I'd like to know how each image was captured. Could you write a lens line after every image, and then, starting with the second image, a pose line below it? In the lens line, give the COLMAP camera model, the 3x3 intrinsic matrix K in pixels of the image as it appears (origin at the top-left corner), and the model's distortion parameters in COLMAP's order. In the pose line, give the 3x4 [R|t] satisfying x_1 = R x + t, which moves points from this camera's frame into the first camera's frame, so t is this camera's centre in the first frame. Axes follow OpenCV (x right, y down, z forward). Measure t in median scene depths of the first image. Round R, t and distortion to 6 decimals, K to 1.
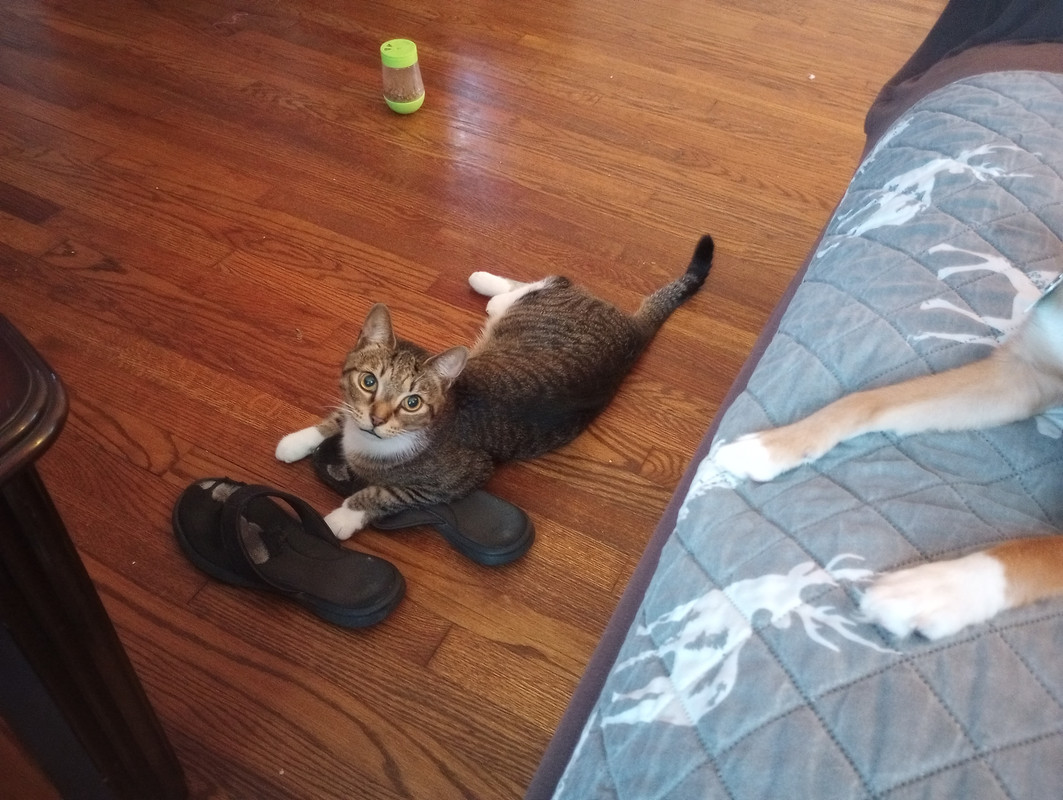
lens RADIAL K [[858.9, 0, 528.4], [0, 858.9, 402.3], [0, 0, 1]] dist [0.020817, -0.034603]
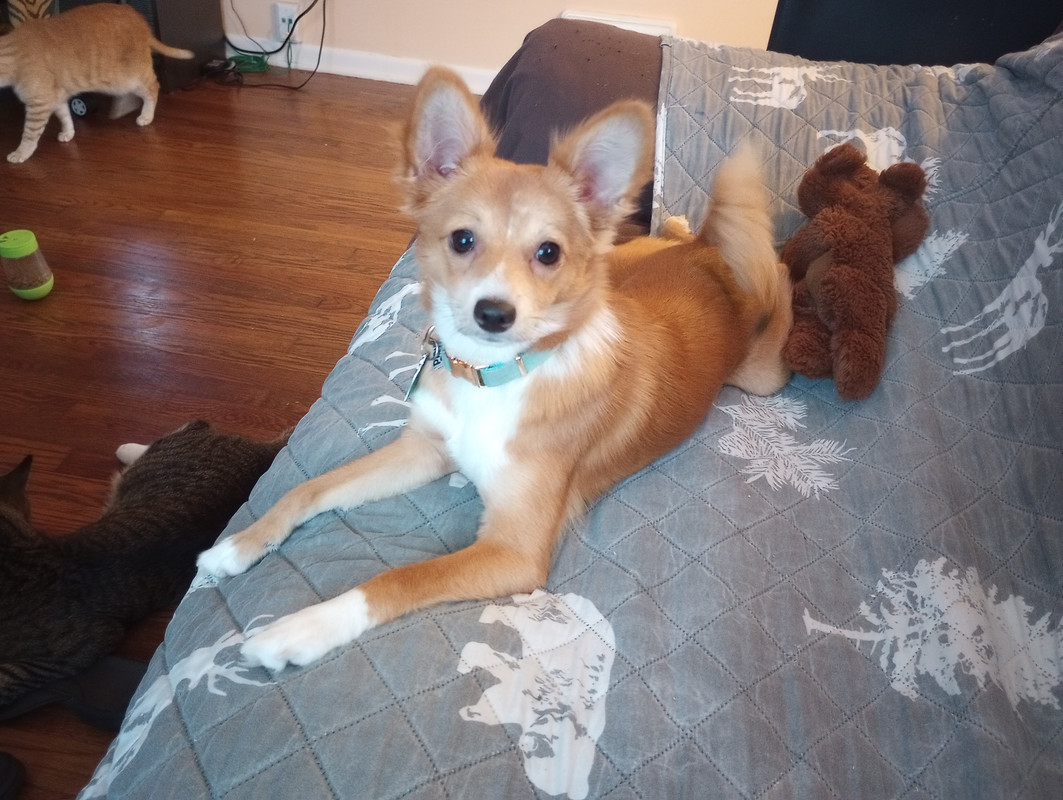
lens RADIAL K [[858.9, 0, 531.6], [0, 858.9, 398.9], [0, 0, 1]] dist [0.020817, -0.034603]
pose [[0.946907, -0.168789, 0.273637, 0.135435], [0.210588, 0.968733, -0.131182, 0.036092], [-0.242939, 0.181842, 0.952845, -0.088927]]
